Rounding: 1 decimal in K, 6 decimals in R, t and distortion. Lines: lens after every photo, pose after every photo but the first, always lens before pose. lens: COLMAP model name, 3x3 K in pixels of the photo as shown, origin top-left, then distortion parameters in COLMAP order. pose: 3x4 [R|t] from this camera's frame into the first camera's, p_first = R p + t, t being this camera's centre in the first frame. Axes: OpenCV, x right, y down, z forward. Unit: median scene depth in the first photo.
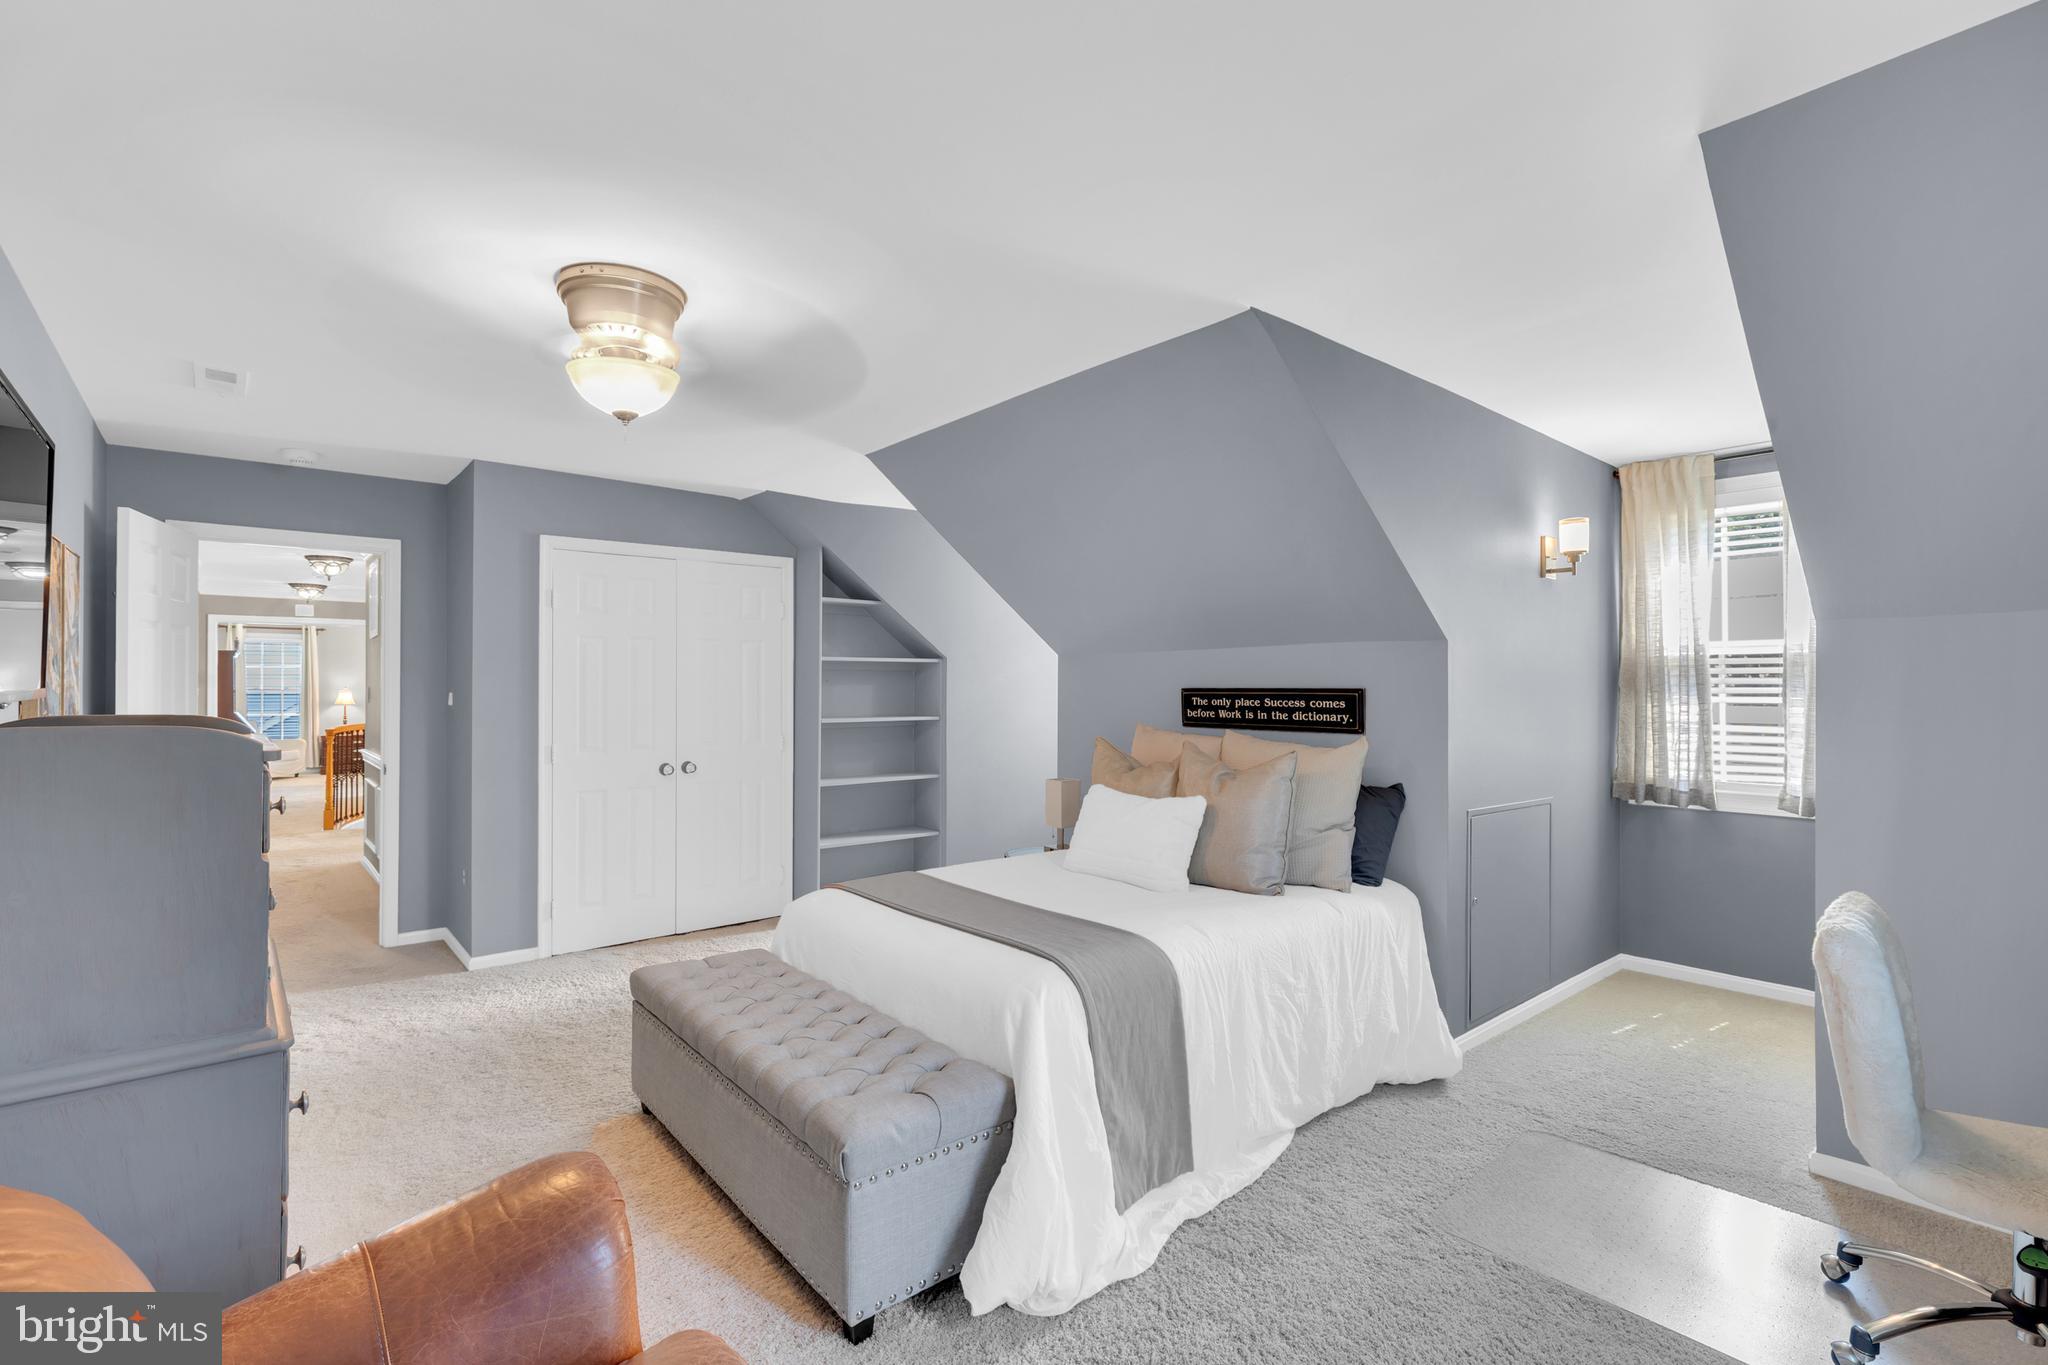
lens RADIAL K [[924.9, 0, 1025.8], [0, 924.9, 687.9], [0, 0, 1]] dist [0.001020, 0.000218]
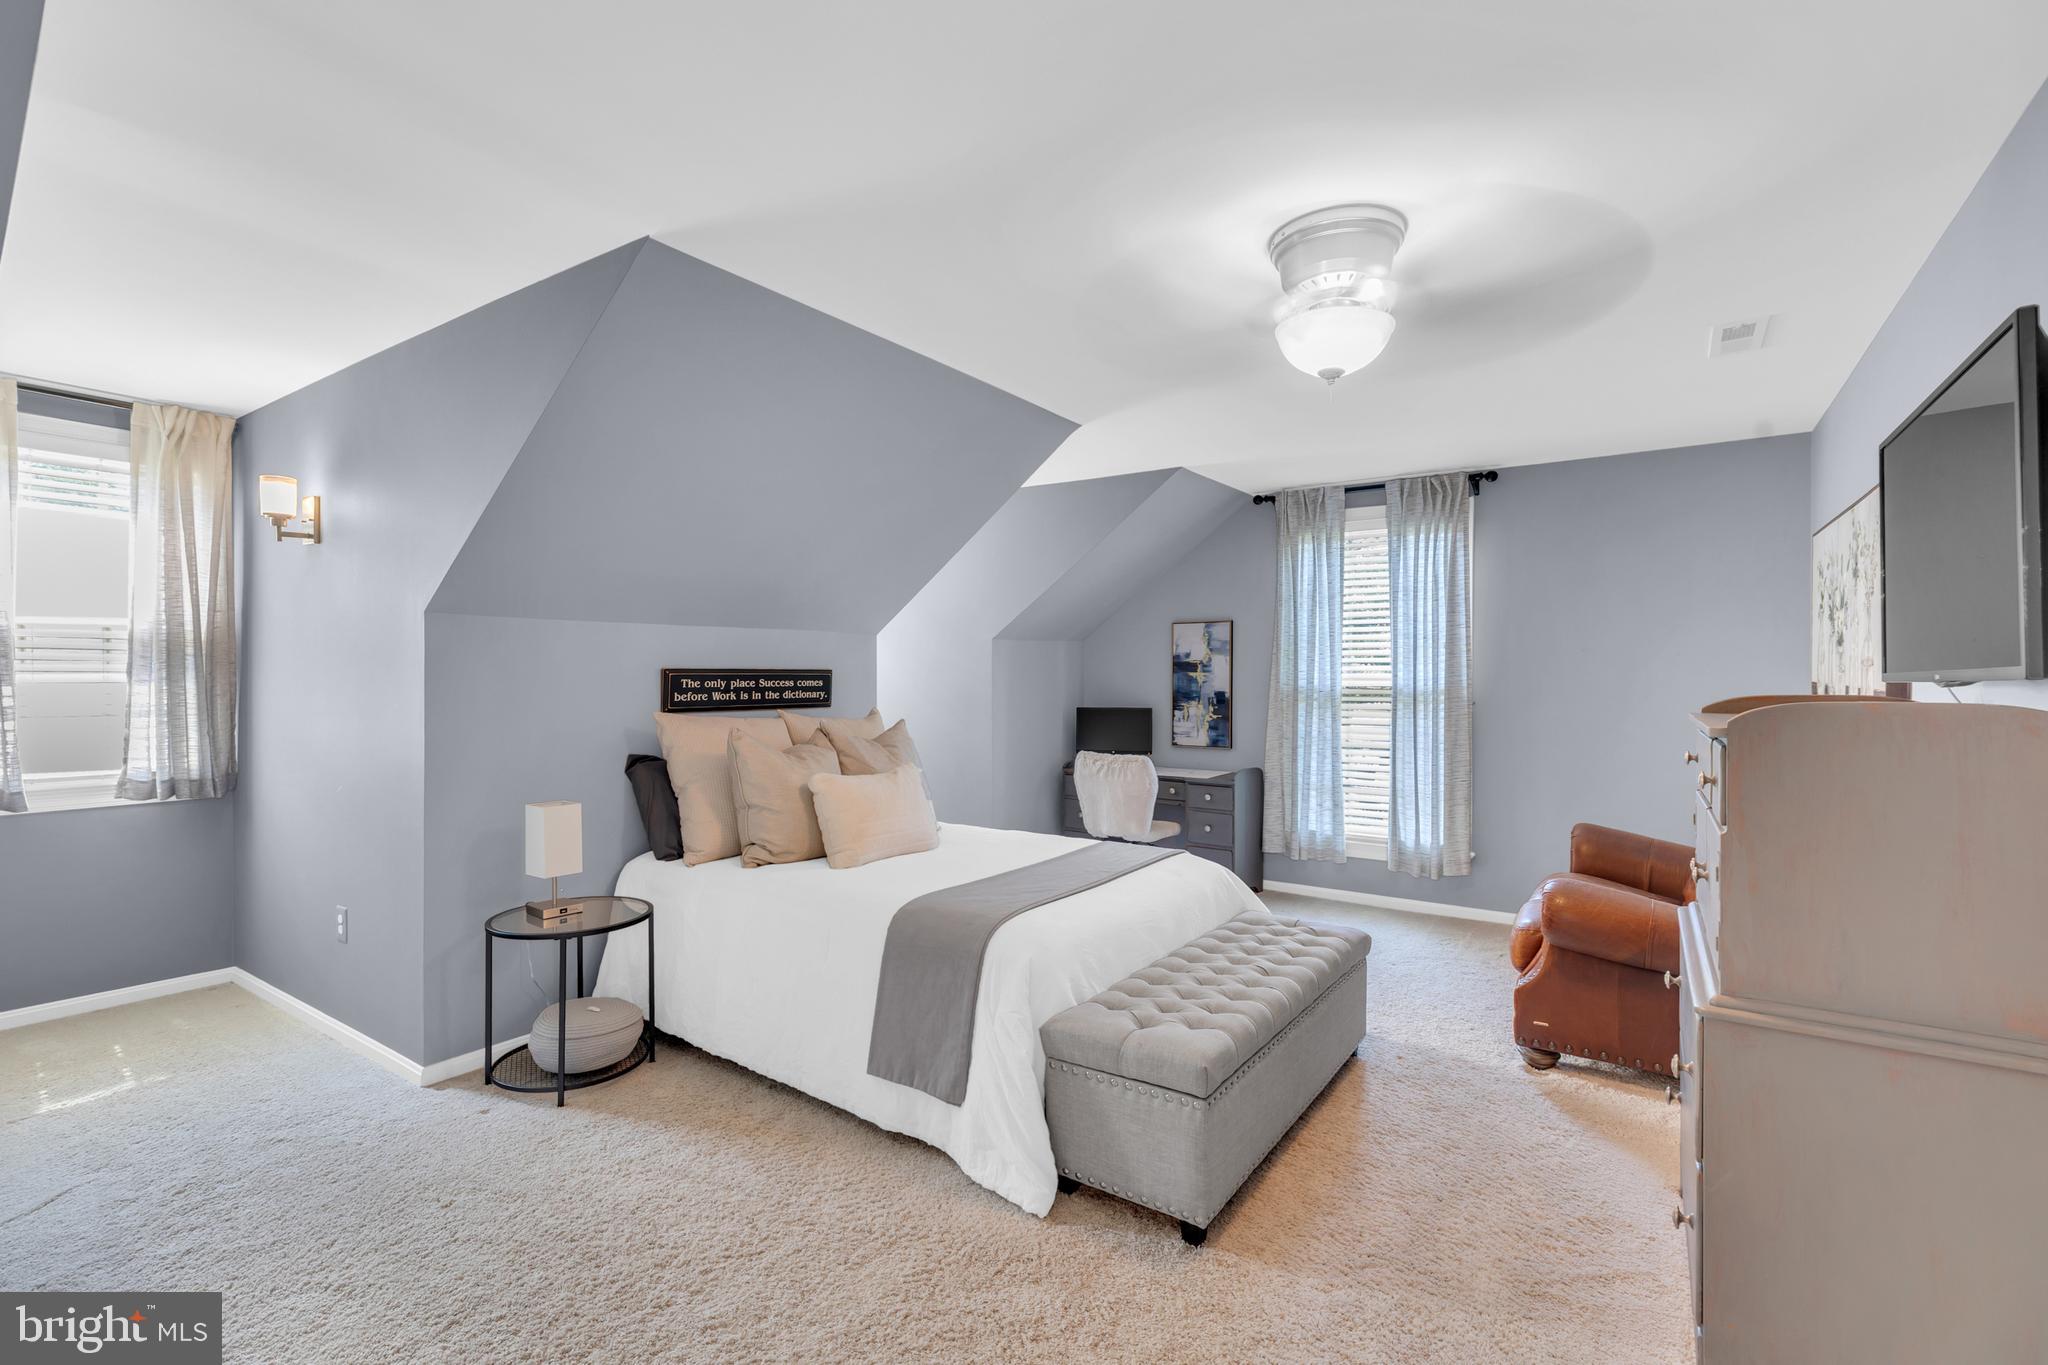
lens RADIAL K [[924.9, 0, 1024.2], [0, 924.9, 669.8], [0, 0, 1]] dist [0.001020, 0.000218]
pose [[-0.275513, -0.000329, 0.961297, -0.795473], [-0.005910, 0.999982, -0.001351, 0.000753], [-0.961279, -0.006053, -0.275510, 0.985701]]
